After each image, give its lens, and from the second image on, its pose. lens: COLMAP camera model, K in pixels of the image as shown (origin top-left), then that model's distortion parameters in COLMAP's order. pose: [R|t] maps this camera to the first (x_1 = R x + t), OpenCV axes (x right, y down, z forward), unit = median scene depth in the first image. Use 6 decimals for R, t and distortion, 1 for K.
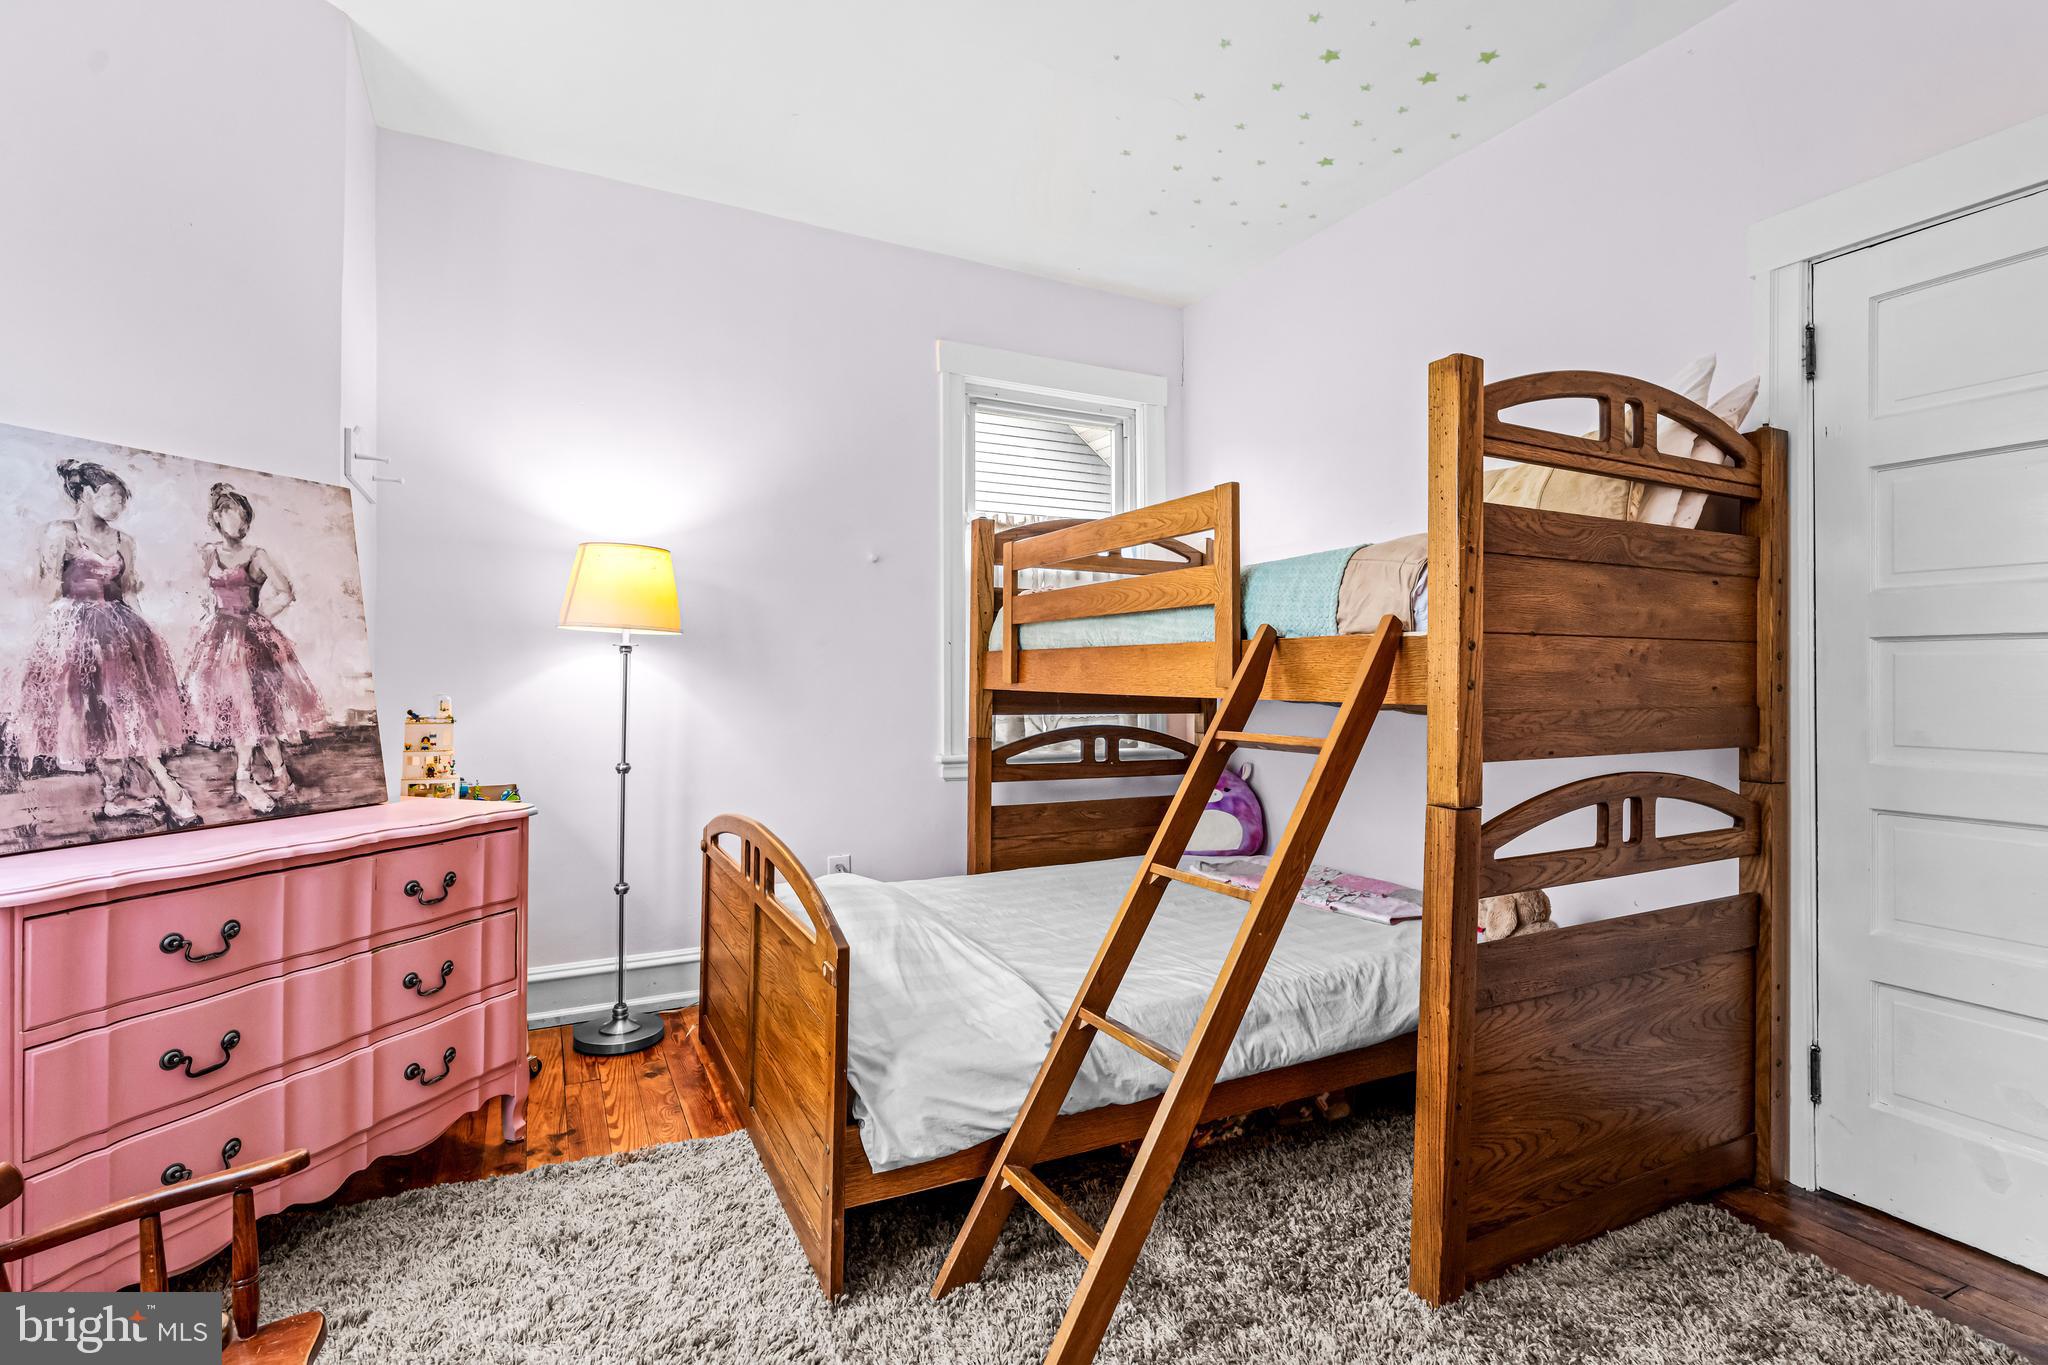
lens RADIAL K [[978.6, 0, 1024.5], [0, 978.6, 675.9], [0, 0, 1]] dist [0.002326, -0.000709]
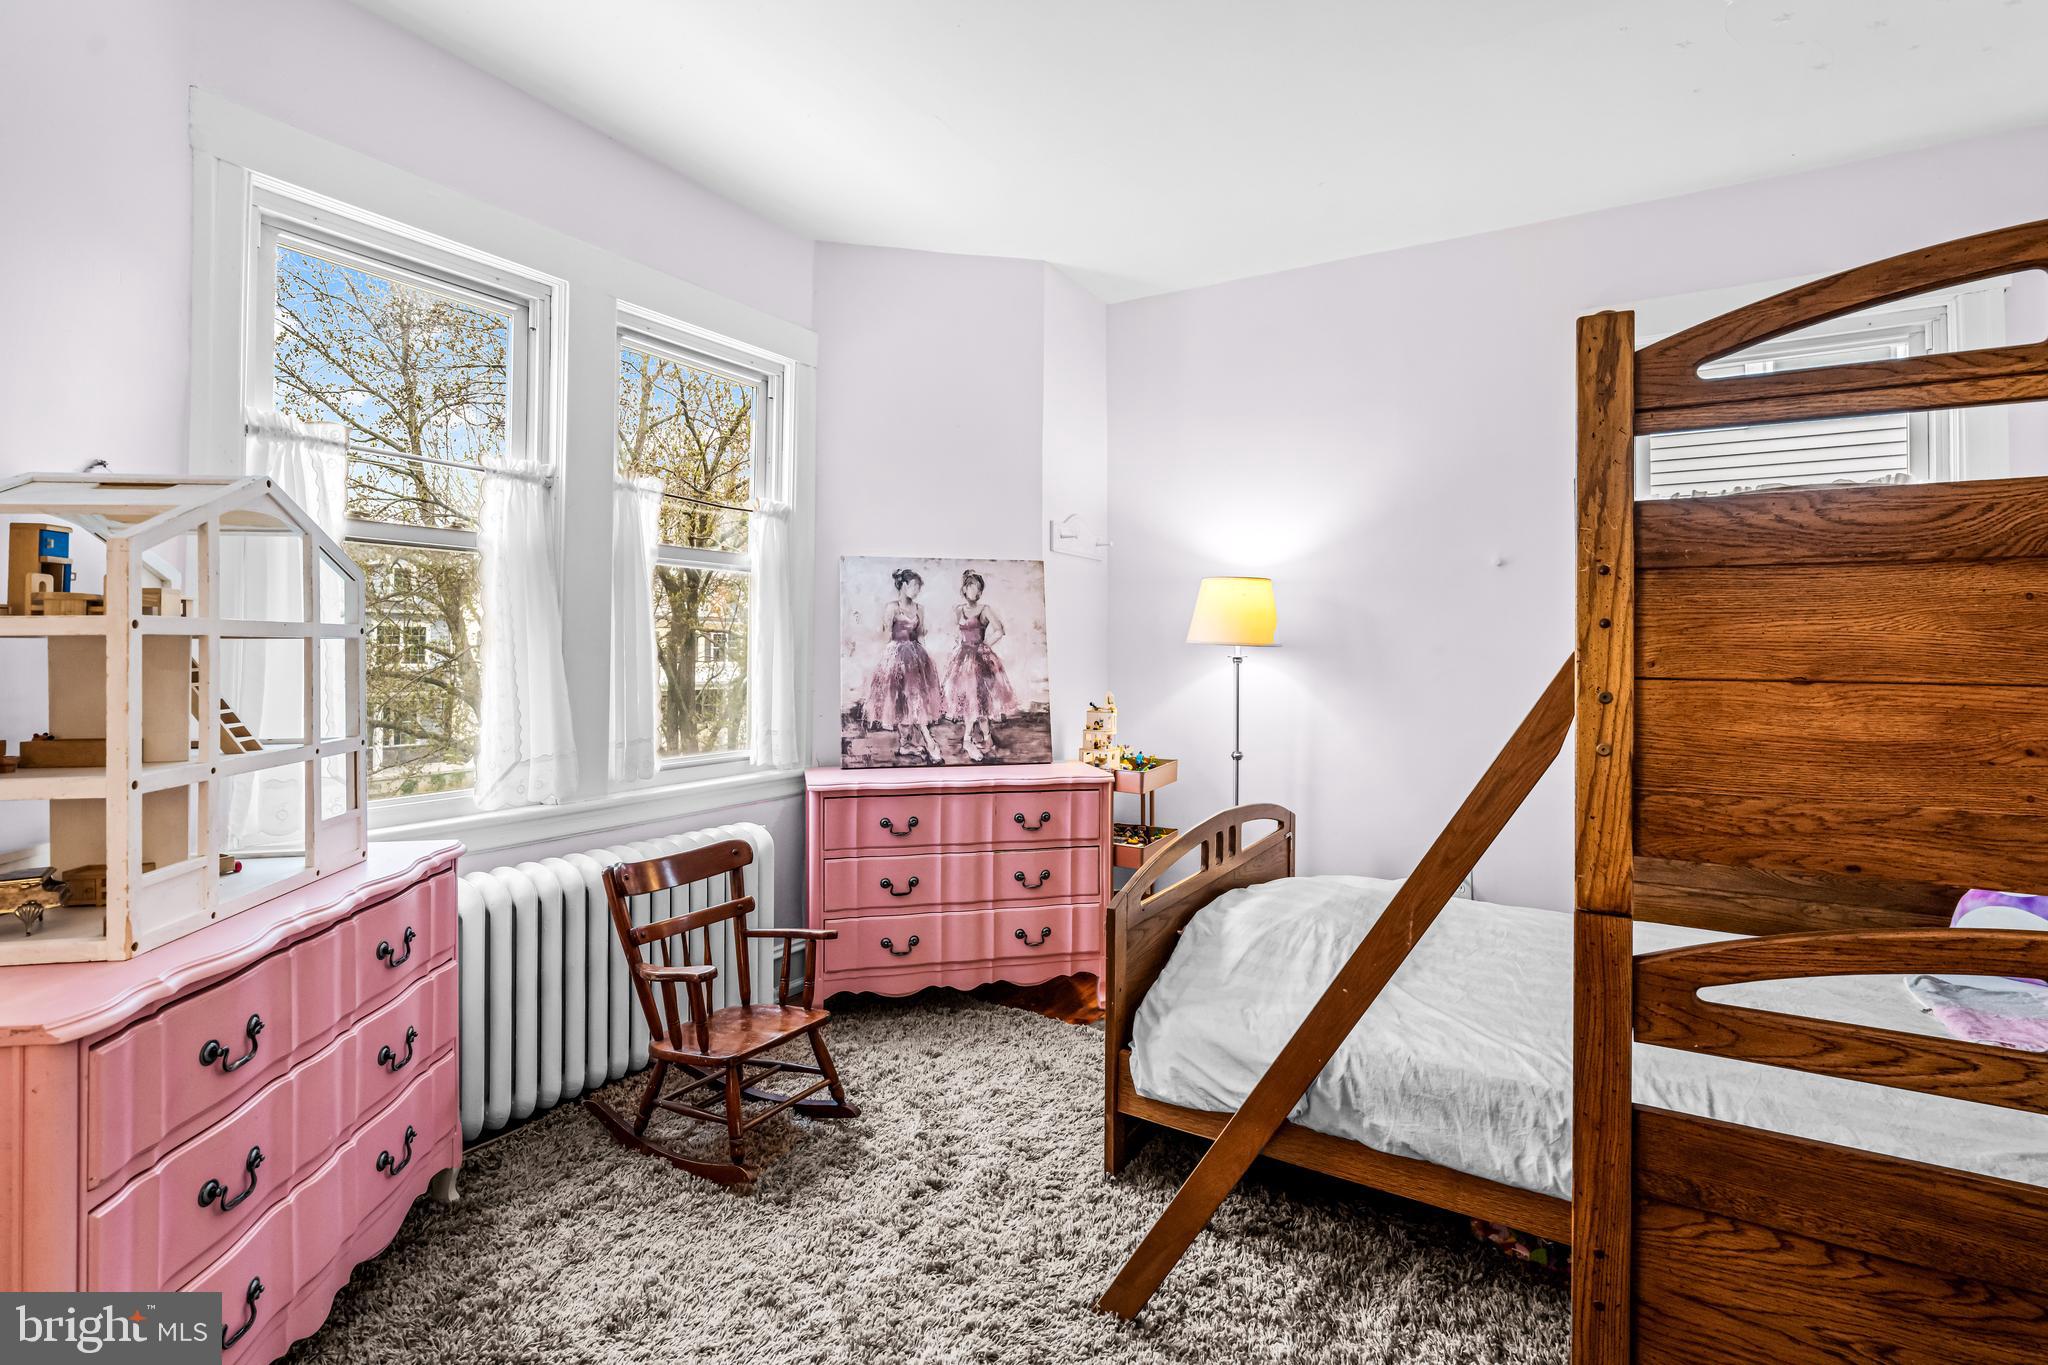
lens RADIAL K [[972.3, 0, 1027.0], [0, 972.3, 646.2], [0, 0, 1]] dist [0.001244, 0.000168]
pose [[0.518209, -0.000840, -0.855254, 0.759894], [-0.004570, 0.999983, -0.003751, -0.057635], [0.855242, 0.005852, 0.518196, 0.203007]]
